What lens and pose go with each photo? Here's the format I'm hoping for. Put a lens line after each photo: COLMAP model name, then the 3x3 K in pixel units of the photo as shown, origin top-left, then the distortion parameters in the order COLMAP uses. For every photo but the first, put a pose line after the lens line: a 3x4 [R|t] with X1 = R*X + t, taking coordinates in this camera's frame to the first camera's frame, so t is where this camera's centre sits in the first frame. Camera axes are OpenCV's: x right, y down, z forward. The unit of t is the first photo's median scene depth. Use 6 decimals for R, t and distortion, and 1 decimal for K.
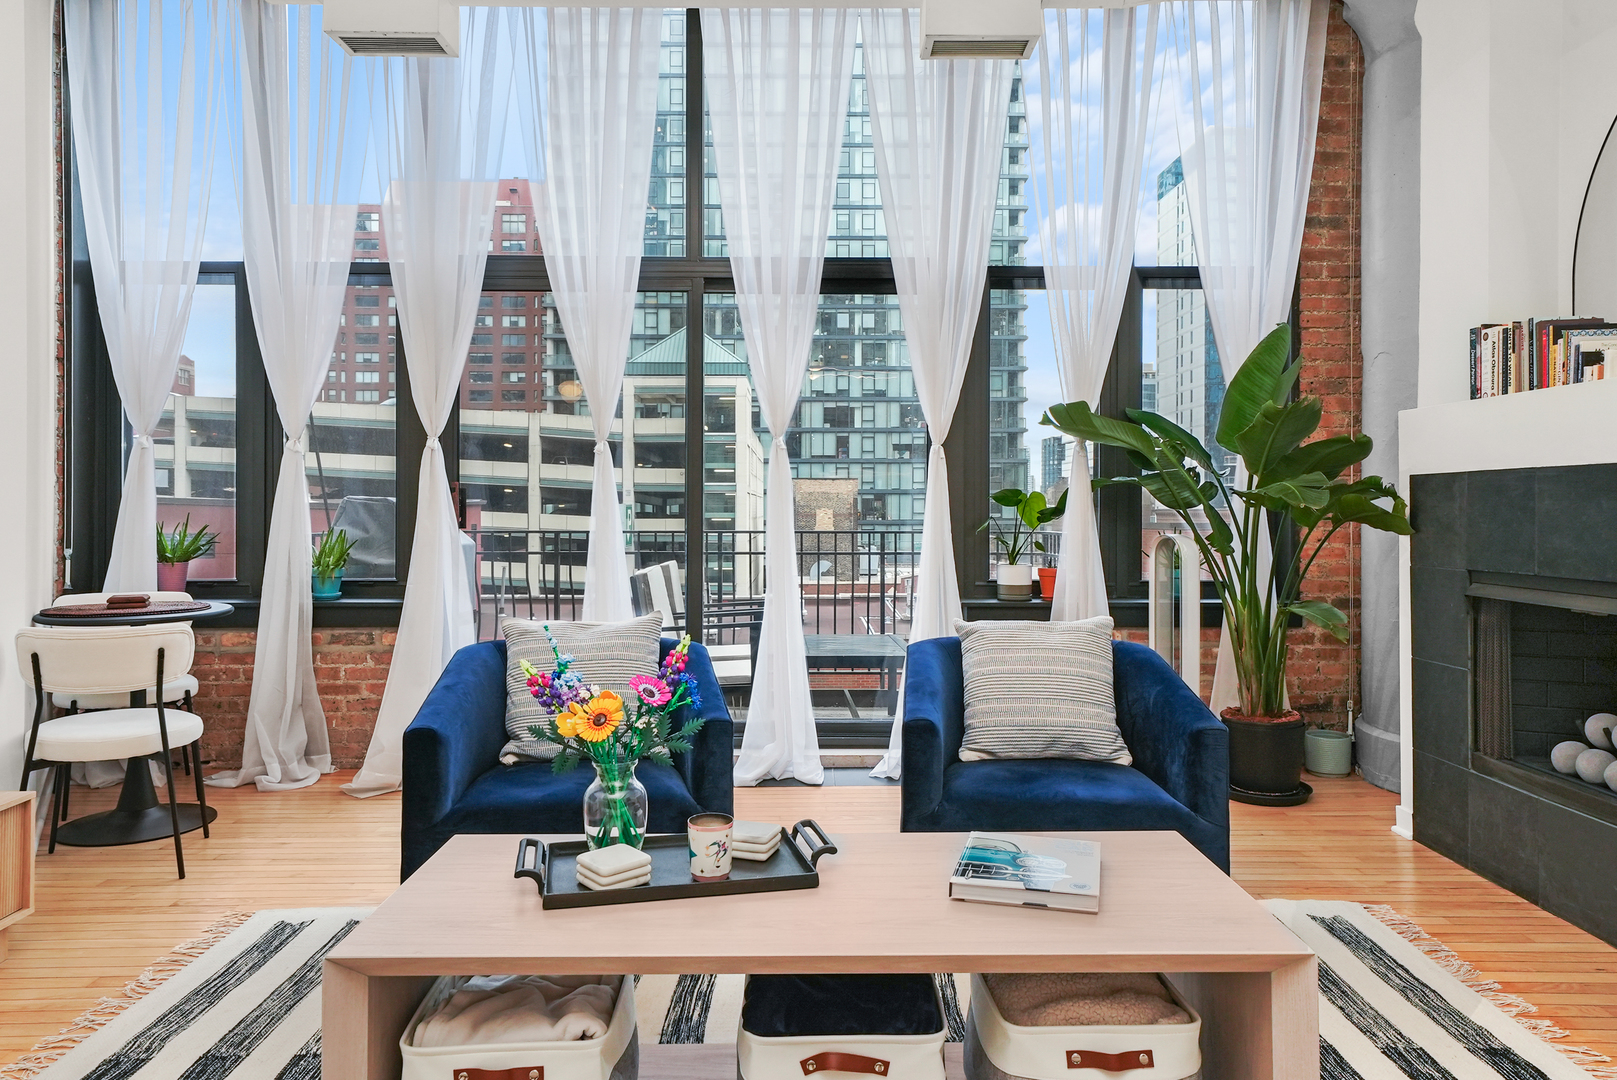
lens RADIAL K [[1082.7, 0, 812.1], [0, 1082.7, 502.3], [0, 0, 1]] dist [0.030001, 0.000830]
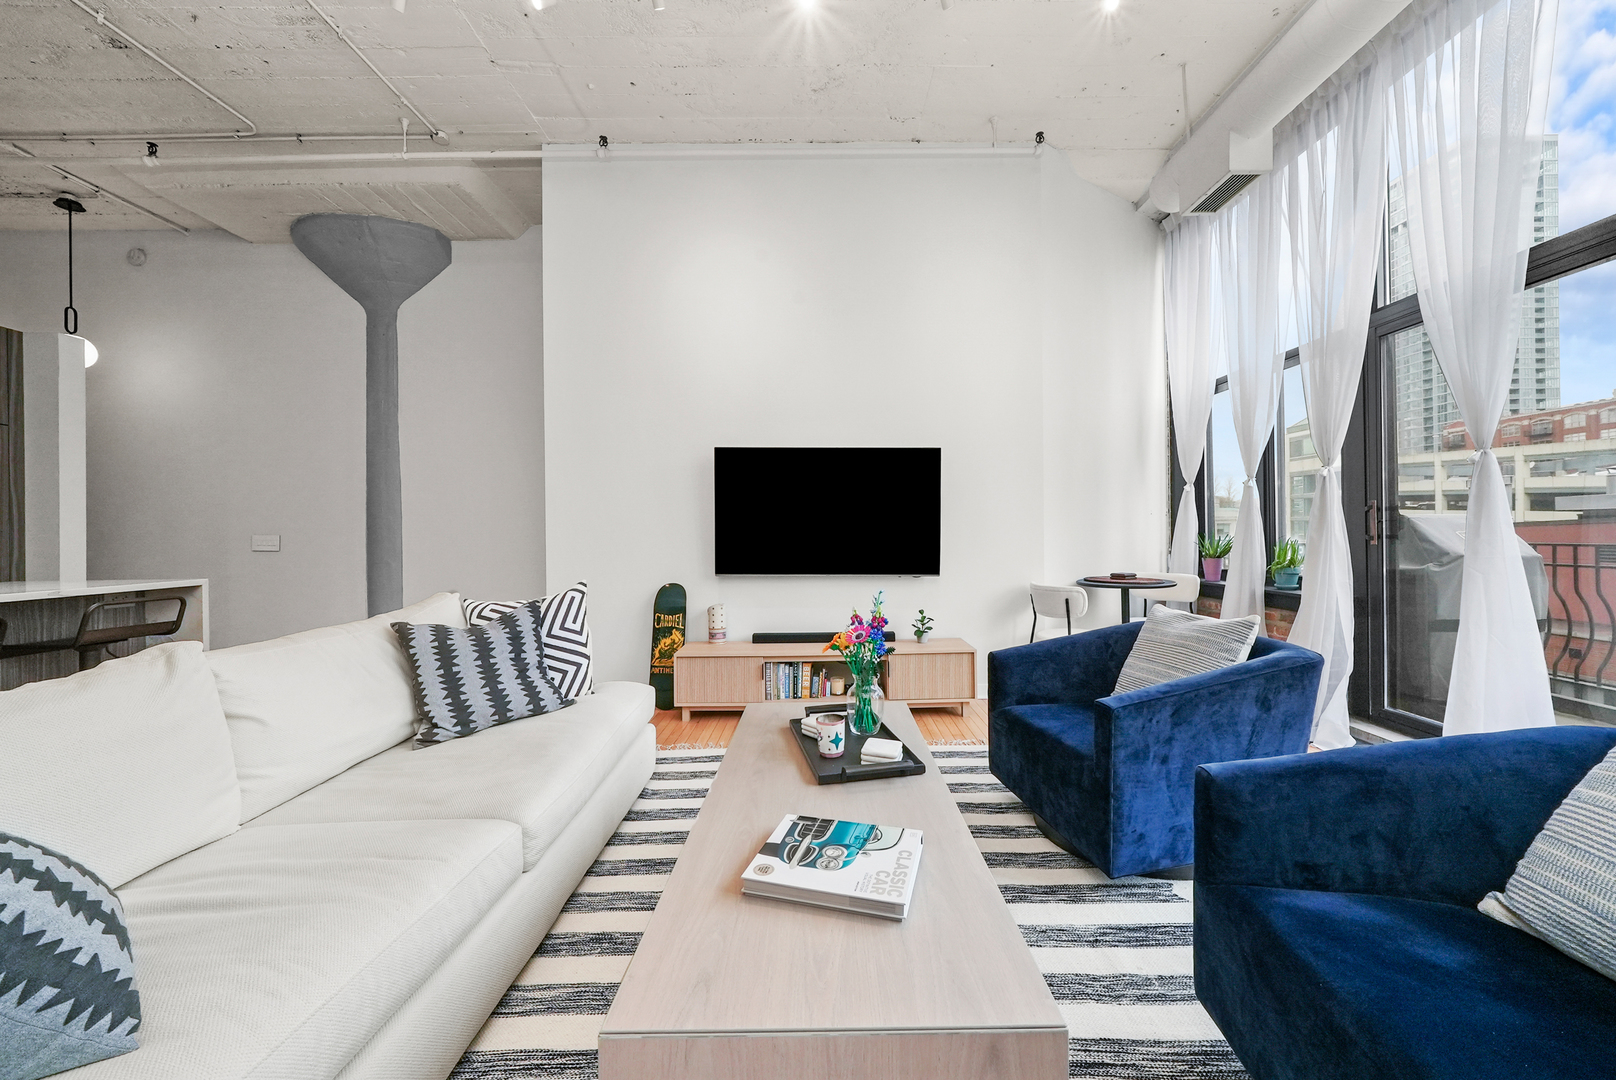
lens RADIAL K [[587.9, 0, 821.0], [0, 587.9, 530.1], [0, 0, 1]] dist [0.000407, 0.000189]
pose [[-0.012073, -0.007895, -0.999896, 0.351390], [0.015903, 0.999841, -0.008087, 0.010718], [0.999801, -0.015999, -0.011946, 0.455056]]
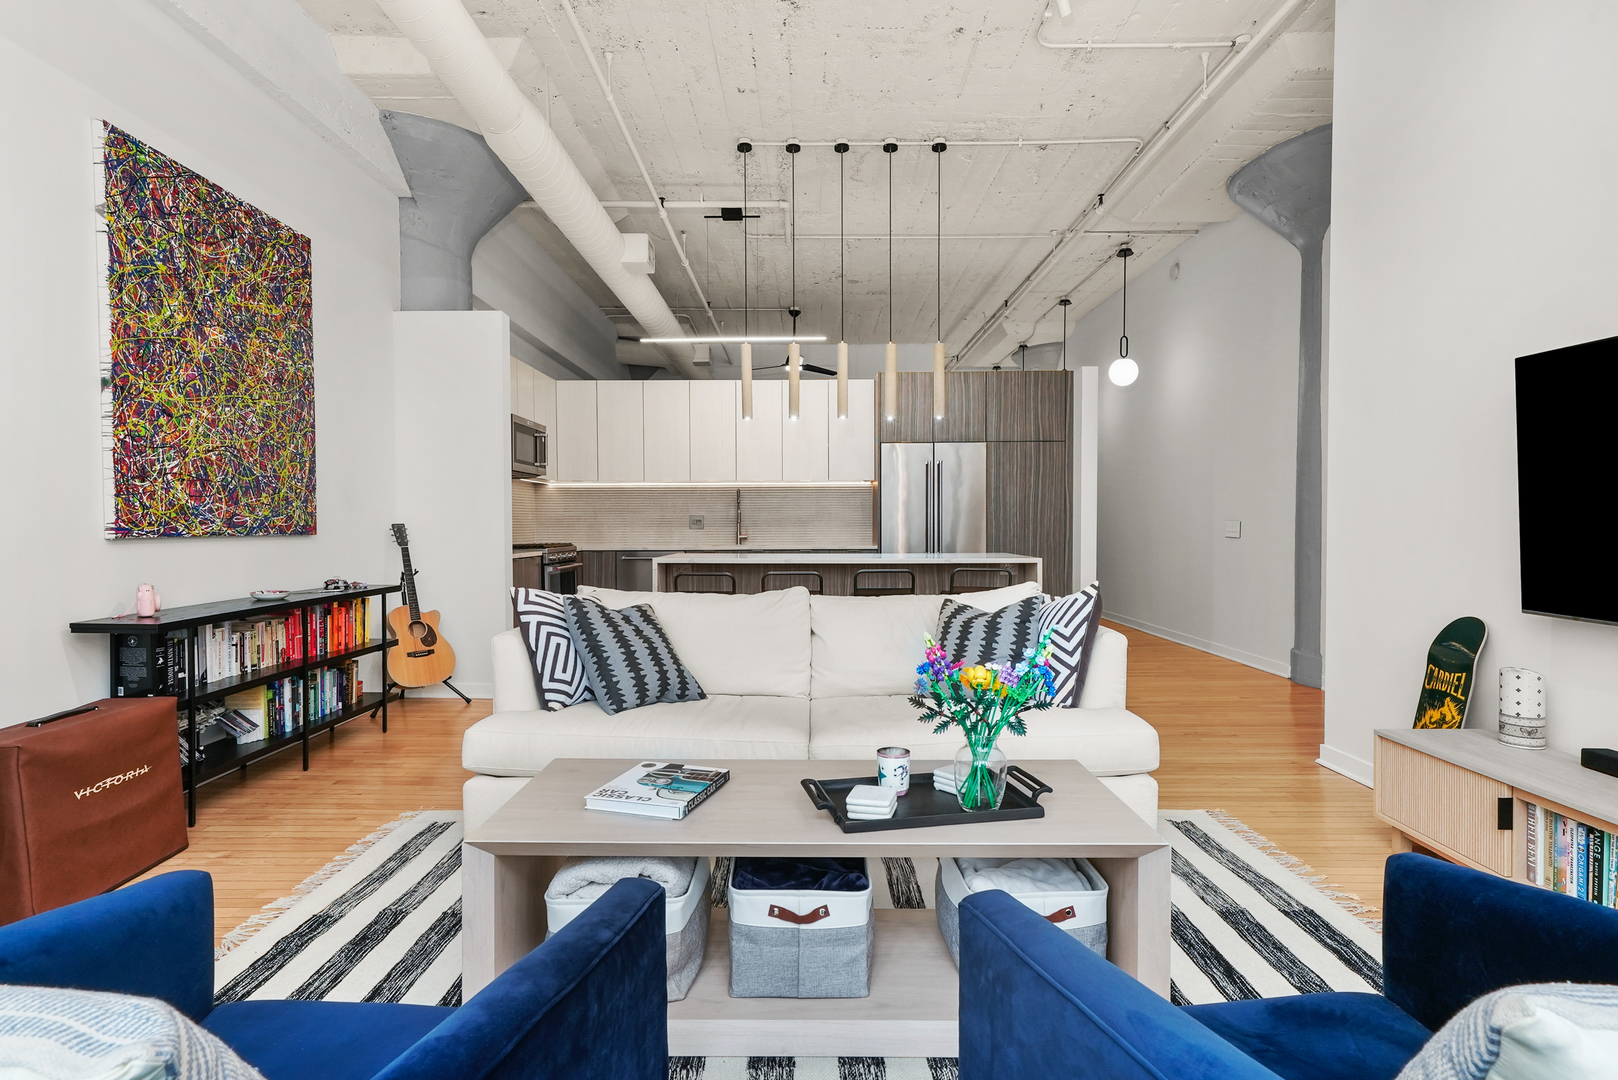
lens RADIAL K [[811.1, 0, 809.0], [0, 811.1, 540.0], [0, 0, 1]] dist [0.017317, 0.000220]
pose [[-0.999912, 0.001101, 0.013187, -0.000356], [0.001317, 0.999865, 0.016404, 0.003546], [-0.013167, 0.016420, -0.999778, 0.921926]]
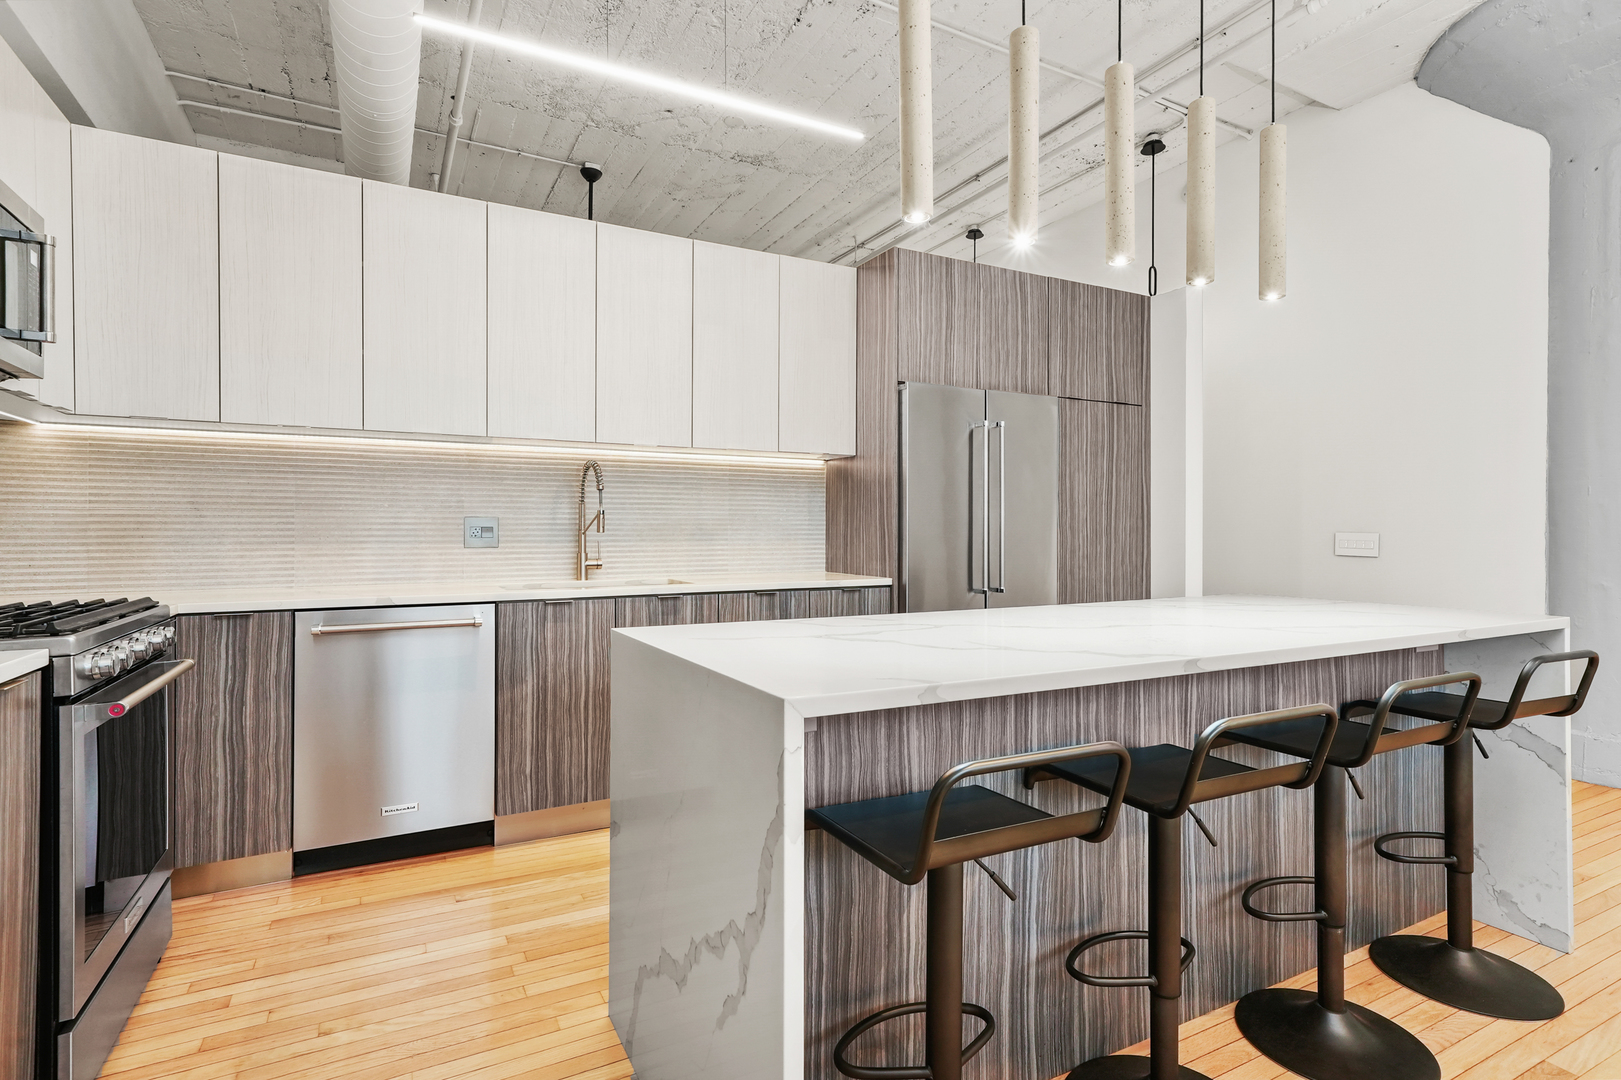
lens RADIAL K [[797.8, 0, 816.7], [0, 797.8, 534.4], [0, 0, 1]] dist [0.015825, 0.000829]
pose [[-0.886339, 0.000299, -0.463037, 0.351001], [0.000631, 1.000000, -0.000563, -0.003752], [0.463037, -0.000791, -0.886339, -0.028260]]
